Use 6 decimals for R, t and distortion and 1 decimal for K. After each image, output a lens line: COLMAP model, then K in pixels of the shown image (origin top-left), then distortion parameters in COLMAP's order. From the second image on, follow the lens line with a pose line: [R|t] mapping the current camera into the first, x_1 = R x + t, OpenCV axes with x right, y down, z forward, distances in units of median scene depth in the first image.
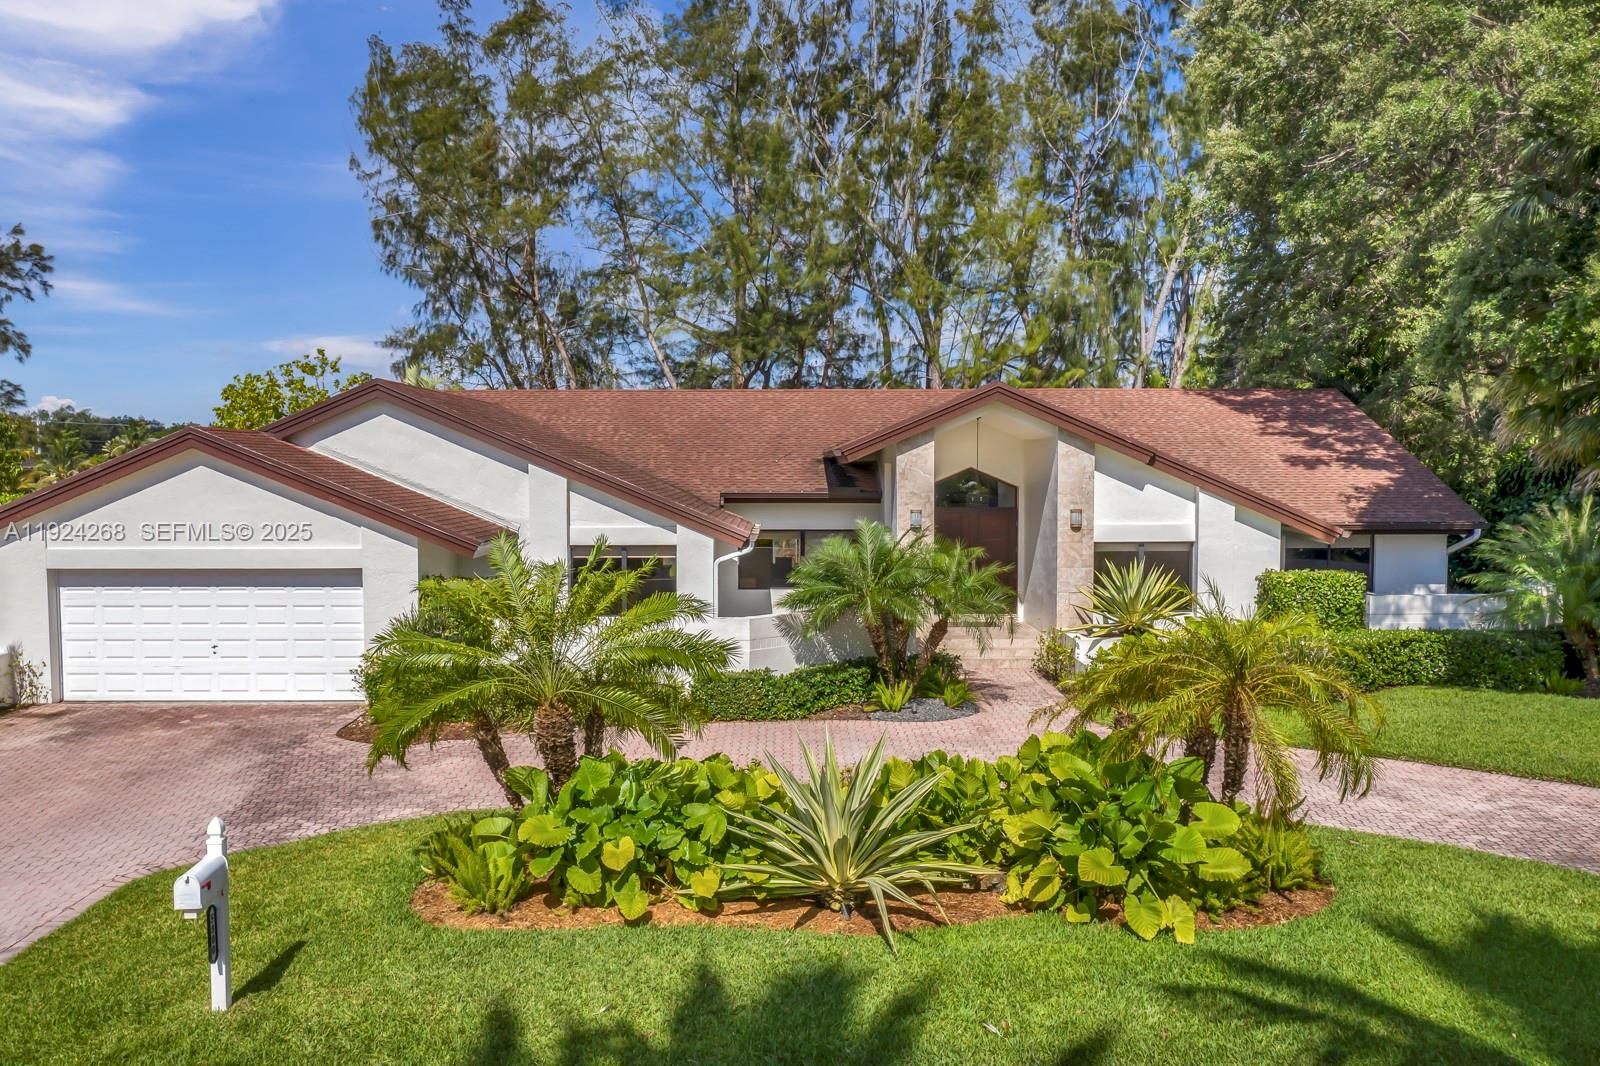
lens RADIAL K [[1349.2, 0, 800.0], [0, 1349.2, 533.0], [0, 0, 1]] dist [-0.009245, 0.008554]
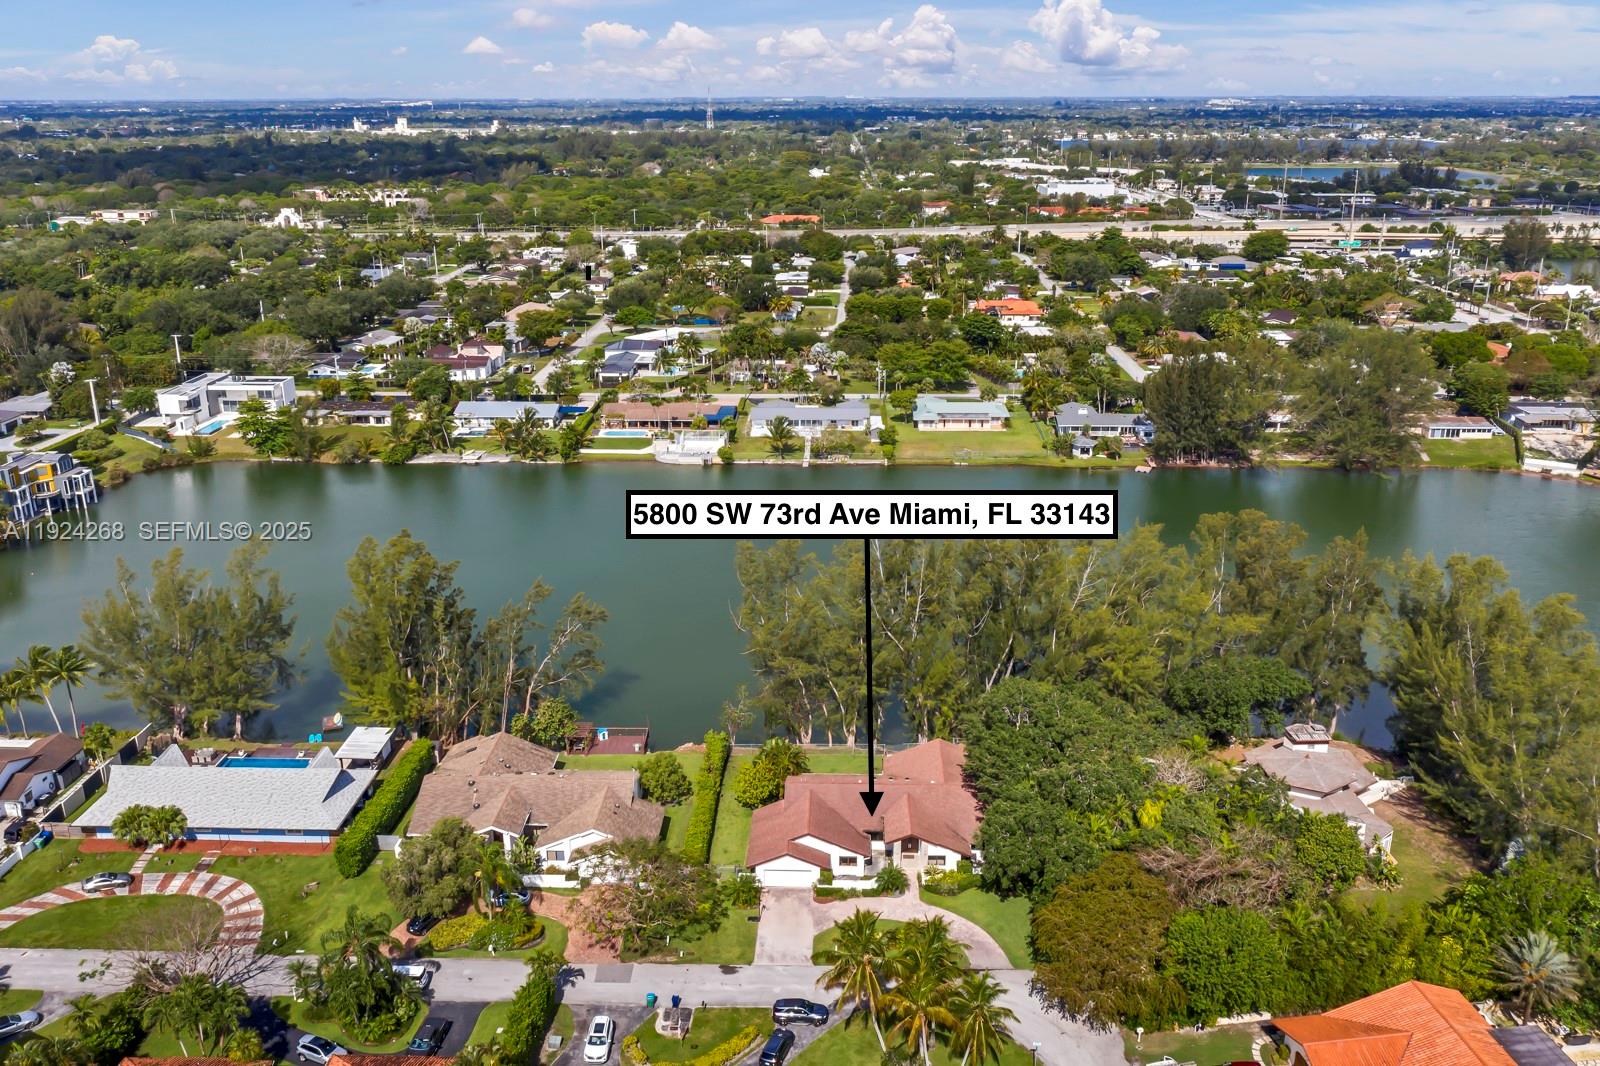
lens RADIAL K [[1349.2, 0, 800.0], [0, 1349.2, 533.0], [0, 0, 1]] dist [-0.009245, 0.008554]
pose [[0.998700, 0.009048, -0.050166, -0.058862], [0.004549, 0.964378, 0.264490, -2.978759], [0.050772, -0.264374, 0.963083, -4.428124]]
